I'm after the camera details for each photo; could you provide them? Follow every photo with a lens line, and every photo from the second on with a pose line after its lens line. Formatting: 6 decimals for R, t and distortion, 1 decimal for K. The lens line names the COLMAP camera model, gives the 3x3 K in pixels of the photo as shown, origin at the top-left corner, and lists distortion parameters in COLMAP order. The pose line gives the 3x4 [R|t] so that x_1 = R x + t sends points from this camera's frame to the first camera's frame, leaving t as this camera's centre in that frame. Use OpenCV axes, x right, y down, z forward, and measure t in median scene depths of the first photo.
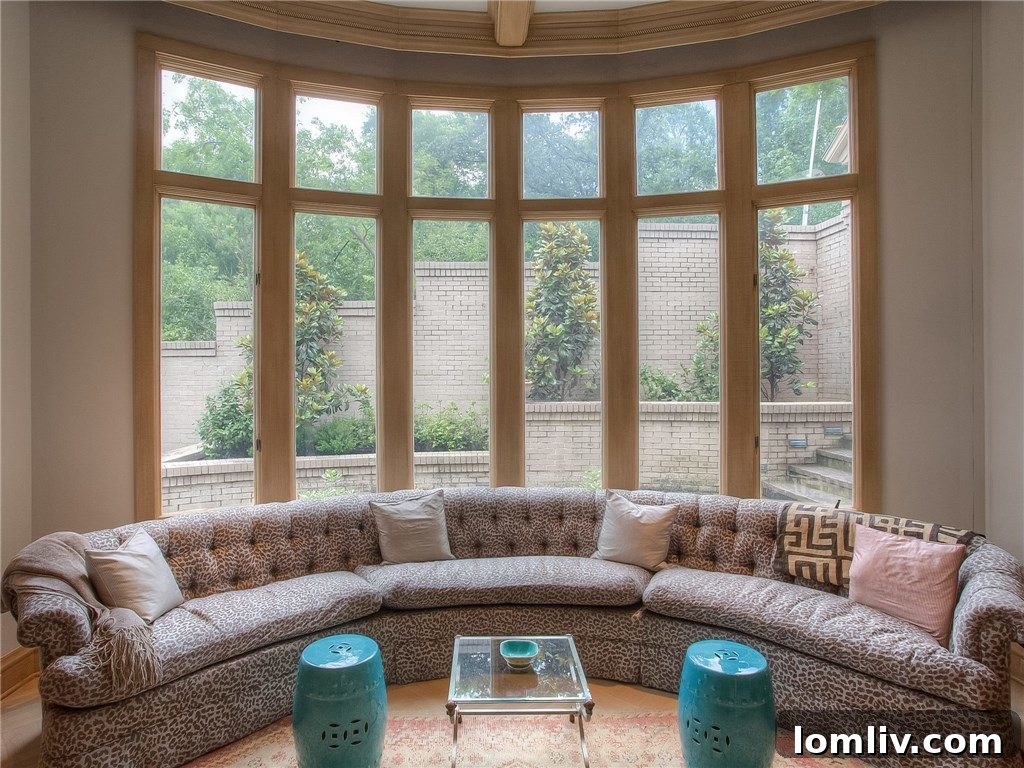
lens RADIAL K [[606.7, 0, 512.0], [0, 606.7, 384.0], [0, 0, 1]] dist [-0.001639, 0.000219]
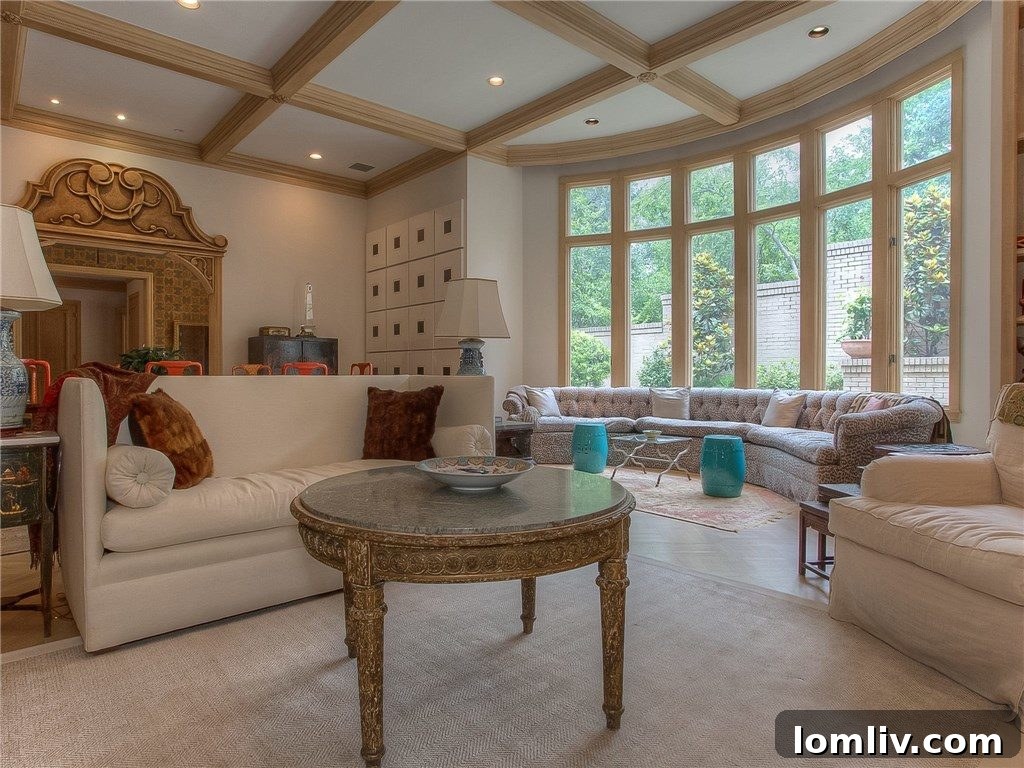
lens RADIAL K [[606.7, 0, 512.0], [0, 606.7, 384.0], [0, 0, 1]] dist [-0.001639, 0.000219]
pose [[0.652536, 0.018847, -0.757523, 0.960470], [-0.016200, 0.999809, 0.010921, 0.168274], [0.757584, 0.005146, 0.652717, -0.602589]]
